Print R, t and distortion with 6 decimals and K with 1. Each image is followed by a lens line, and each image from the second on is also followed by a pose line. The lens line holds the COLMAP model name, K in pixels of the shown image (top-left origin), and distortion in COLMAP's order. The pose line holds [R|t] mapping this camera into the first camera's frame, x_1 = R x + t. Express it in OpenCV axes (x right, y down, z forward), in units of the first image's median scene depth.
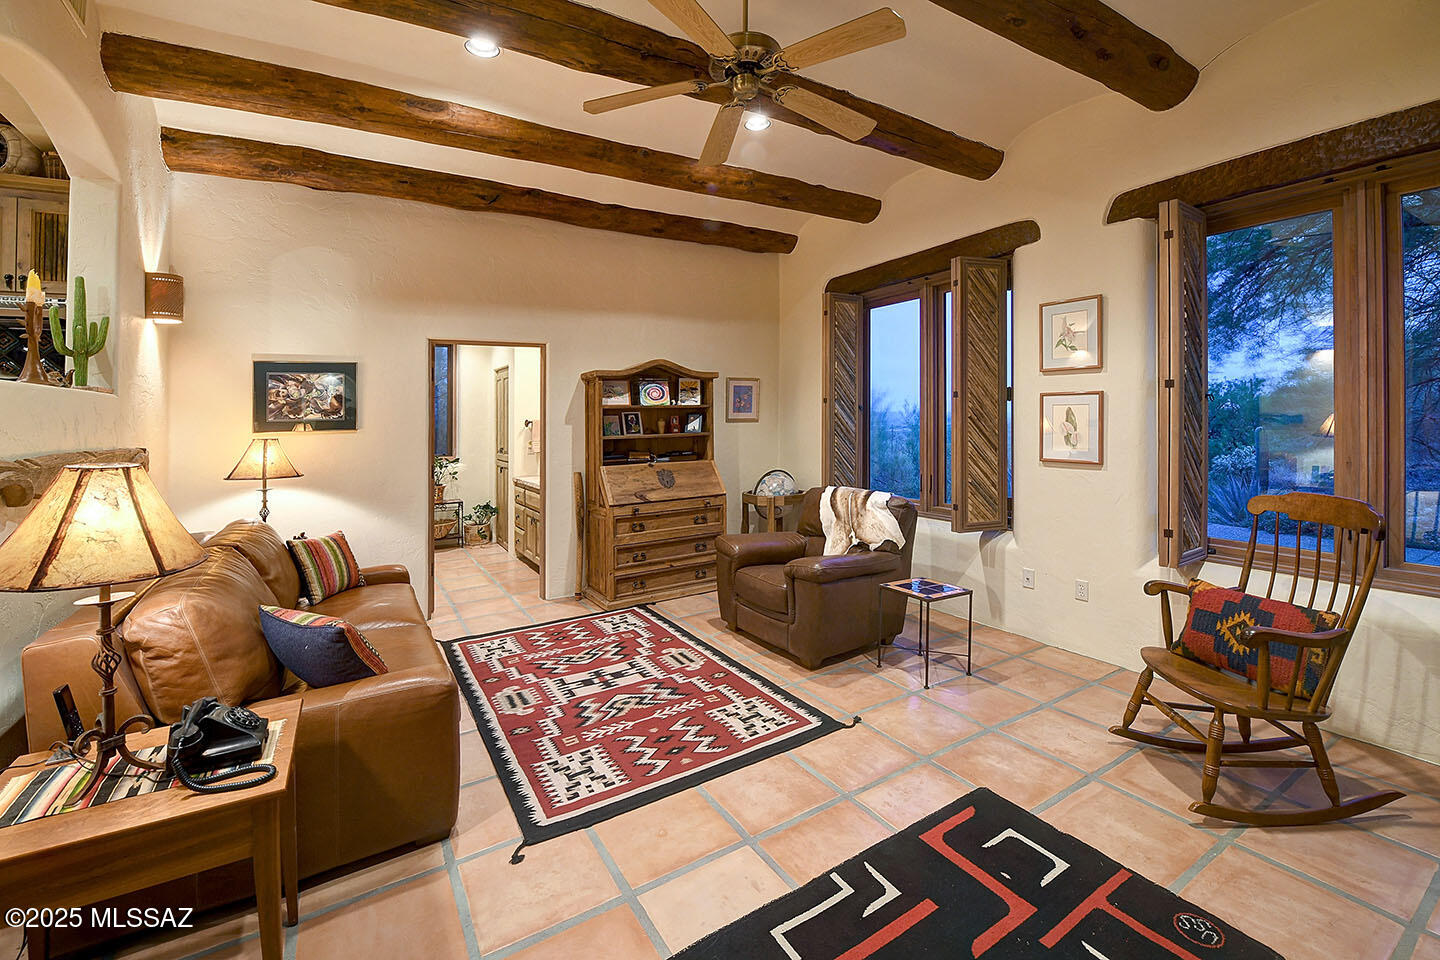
lens RADIAL K [[590.7, 0, 690.0], [0, 590.7, 424.4], [0, 0, 1]] dist [-0.000937, -0.000130]
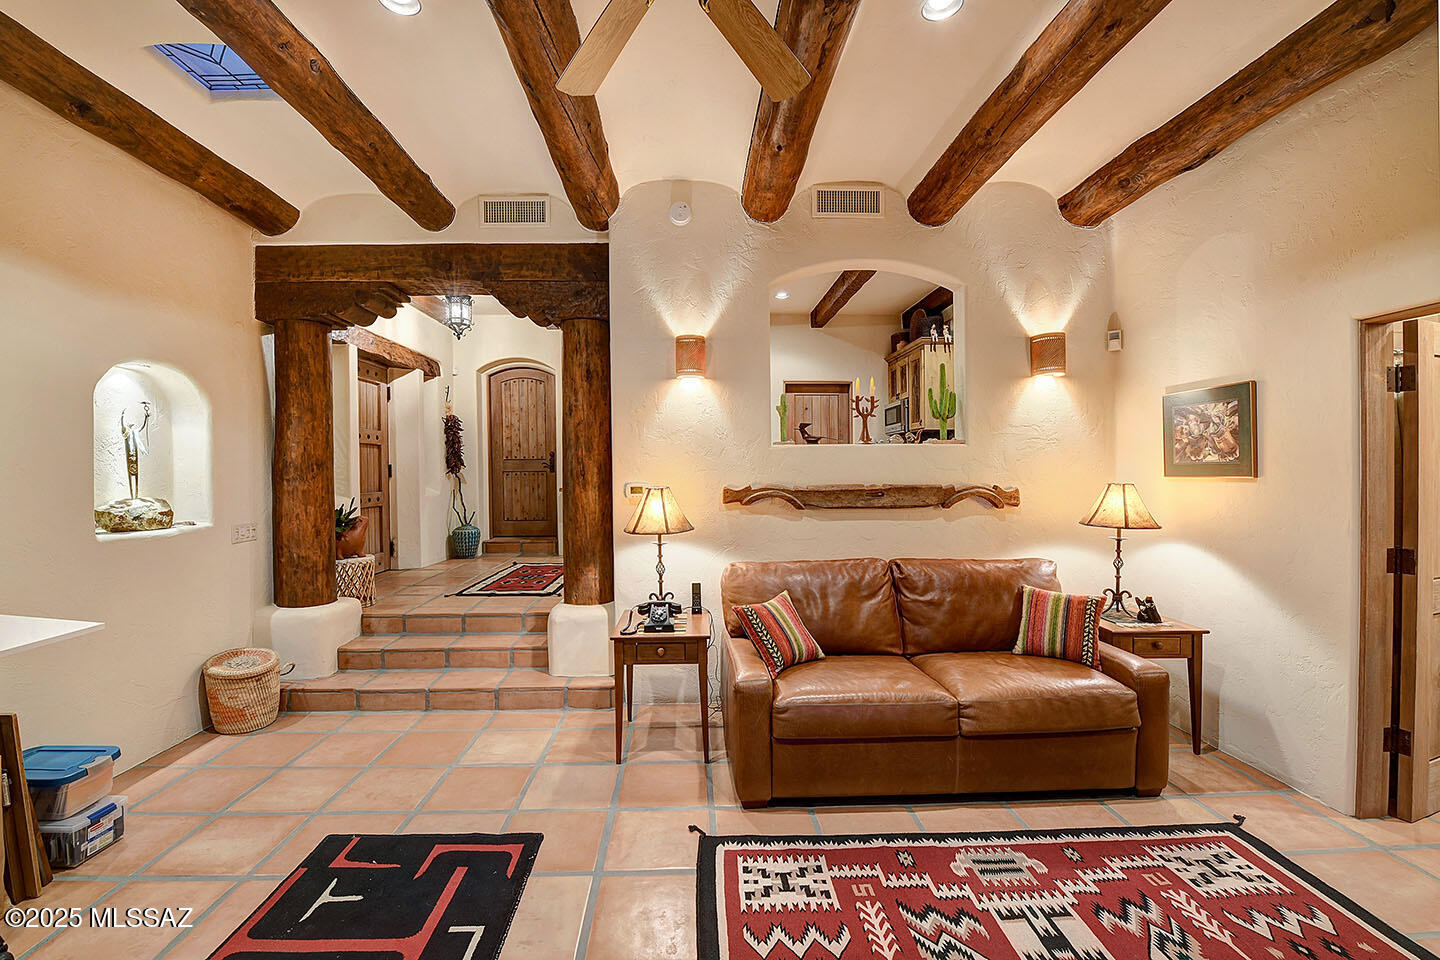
lens RADIAL K [[650.5, 0, 713.7], [0, 650.5, 470.6], [0, 0, 1]] dist [-0.005623, -0.000297]
pose [[-0.475334, 0.025866, -0.879425, 0.565997], [0.012246, 0.999665, 0.022783, -0.032587], [0.879720, 0.000060, -0.475492, 1.115802]]
